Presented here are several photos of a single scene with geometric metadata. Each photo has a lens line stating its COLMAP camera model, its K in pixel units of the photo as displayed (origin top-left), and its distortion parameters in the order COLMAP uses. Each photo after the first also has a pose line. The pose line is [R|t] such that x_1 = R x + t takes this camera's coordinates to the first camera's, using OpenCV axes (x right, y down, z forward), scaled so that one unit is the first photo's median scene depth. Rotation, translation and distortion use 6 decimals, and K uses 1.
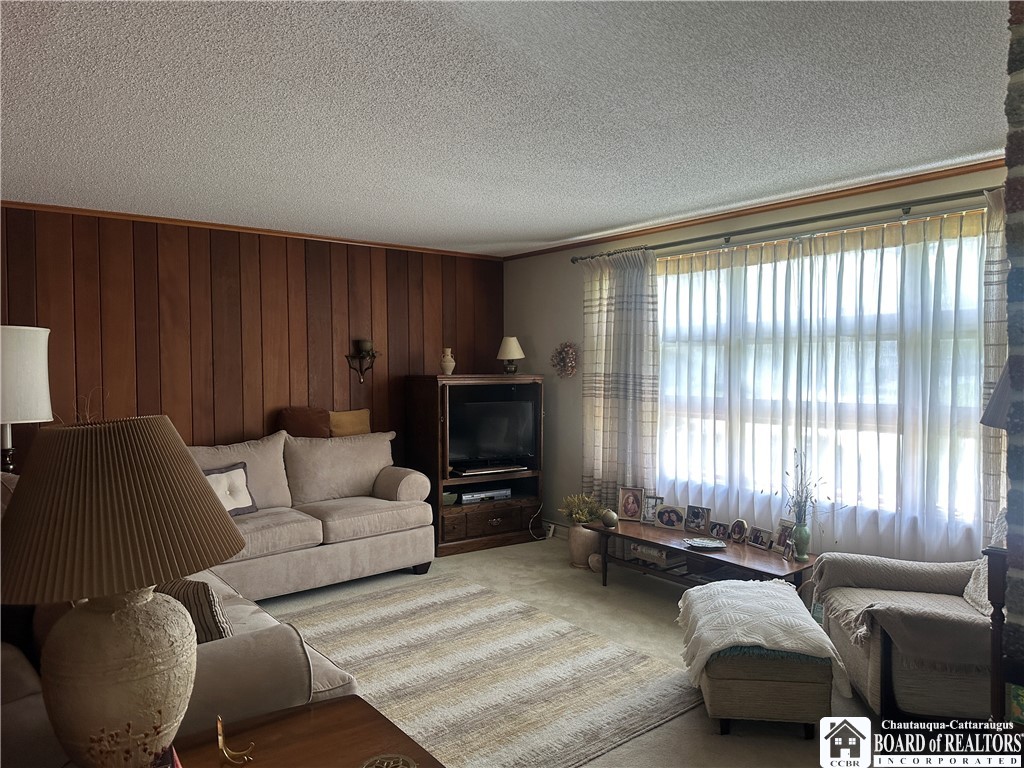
lens RADIAL K [[712.8, 0, 513.9], [0, 712.8, 379.1], [0, 0, 1]] dist [0.181014, -0.296280]
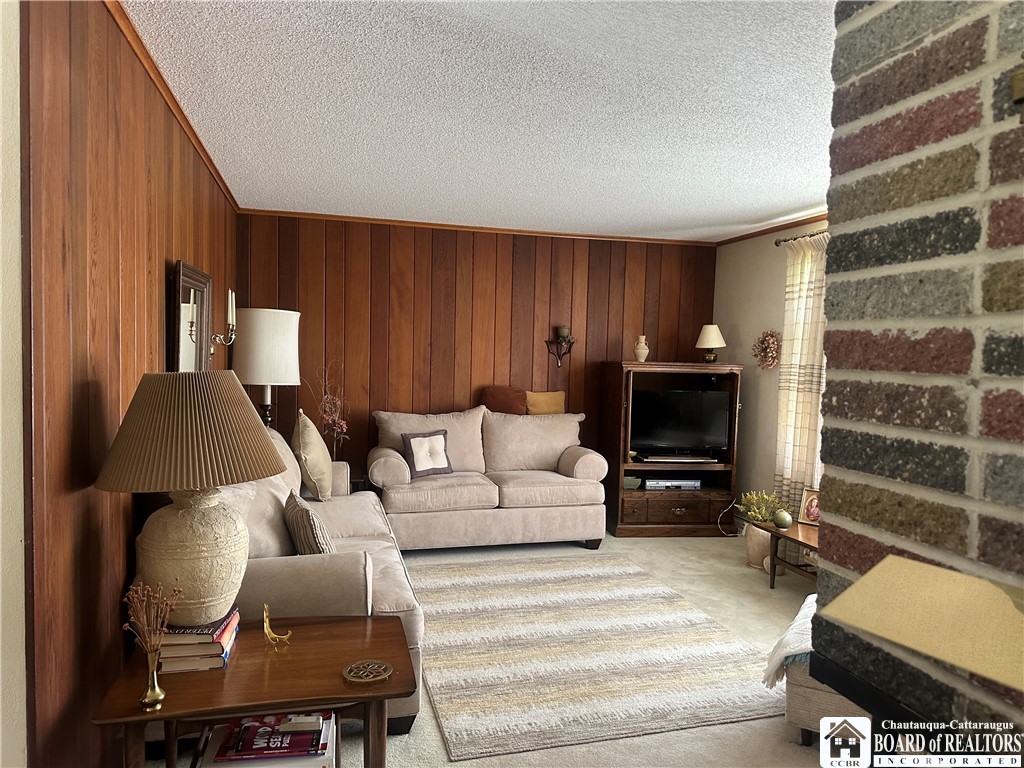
lens RADIAL K [[706.8, 0, 512.0], [0, 706.8, 384.0], [0, 0, 1]] dist [0.183848, -0.285672]
pose [[0.920871, 0.046174, -0.387123, 0.151043], [-0.038895, 0.998889, 0.026620, 0.006409], [0.387922, -0.009456, 0.921644, -0.000668]]
